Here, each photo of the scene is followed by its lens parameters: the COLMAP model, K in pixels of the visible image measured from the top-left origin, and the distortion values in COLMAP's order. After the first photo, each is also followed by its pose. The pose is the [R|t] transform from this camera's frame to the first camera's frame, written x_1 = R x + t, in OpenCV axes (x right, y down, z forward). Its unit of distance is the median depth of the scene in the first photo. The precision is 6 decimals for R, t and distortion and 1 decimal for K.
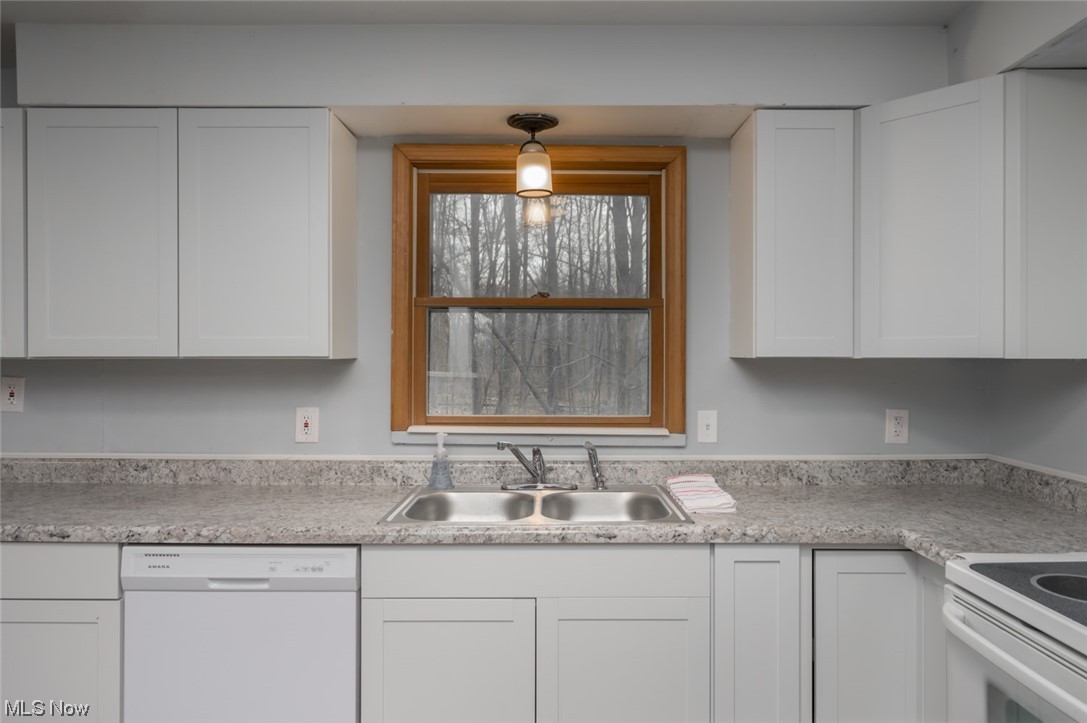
lens RADIAL K [[692.0, 0, 546.9], [0, 692.0, 351.1], [0, 0, 1]] dist [0.001422, -0.002534]
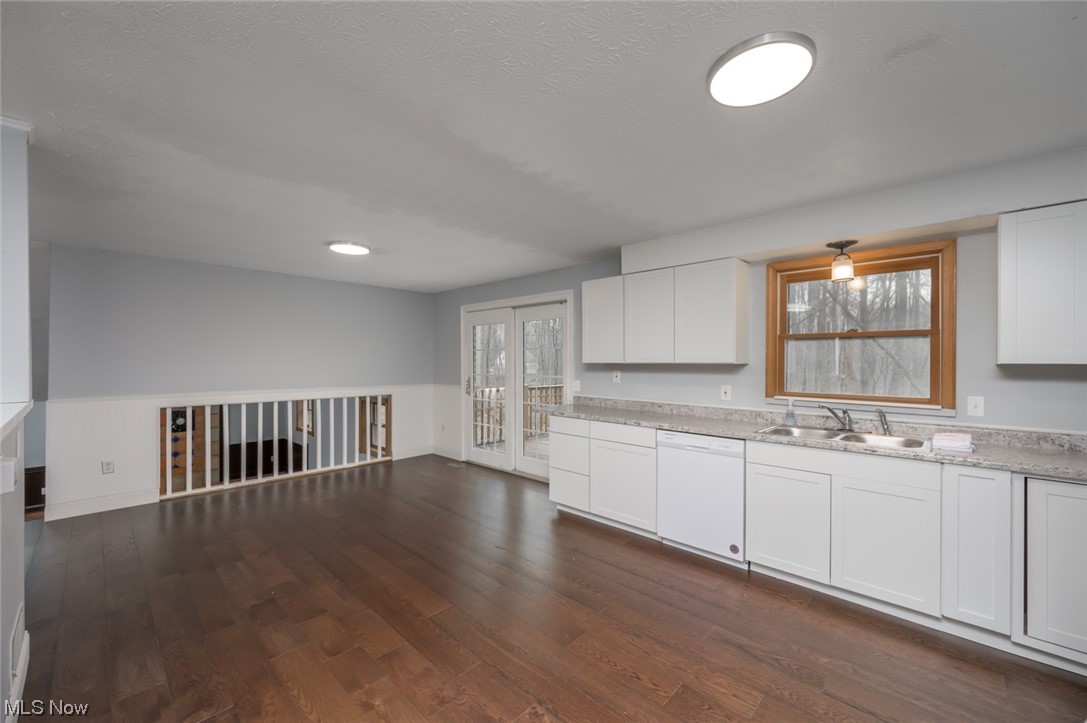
lens RADIAL K [[423.3, 0, 545.8], [0, 423.3, 363.4], [0, 0, 1]] dist [-0.002409, -0.000342]
pose [[0.727378, 0.003144, -0.686229, 0.186039], [0.002877, 0.999967, 0.007631, -0.002825], [0.686231, -0.007525, 0.727345, -0.437736]]
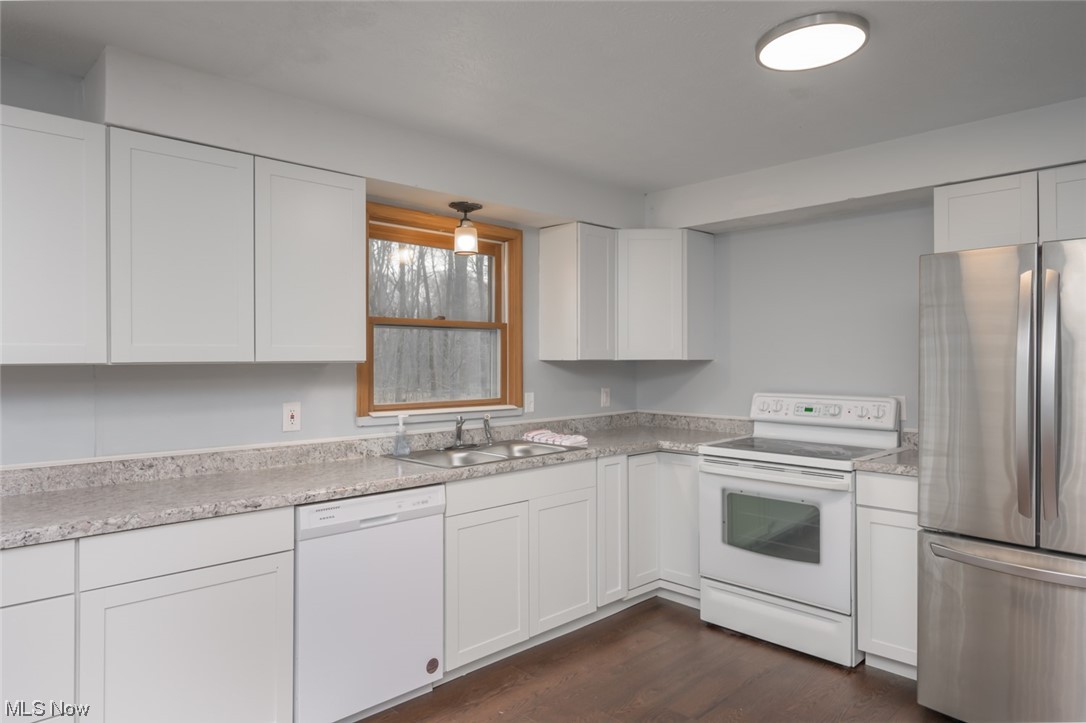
lens RADIAL K [[679.3, 0, 543.0], [0, 679.3, 361.5], [0, 0, 1]] dist [-0.000046, -0.001007]
pose [[0.715304, -0.006138, 0.698787, -0.907498], [-0.000677, 0.999955, 0.009476, -0.003651], [-0.698814, -0.007251, 0.715267, -0.180421]]
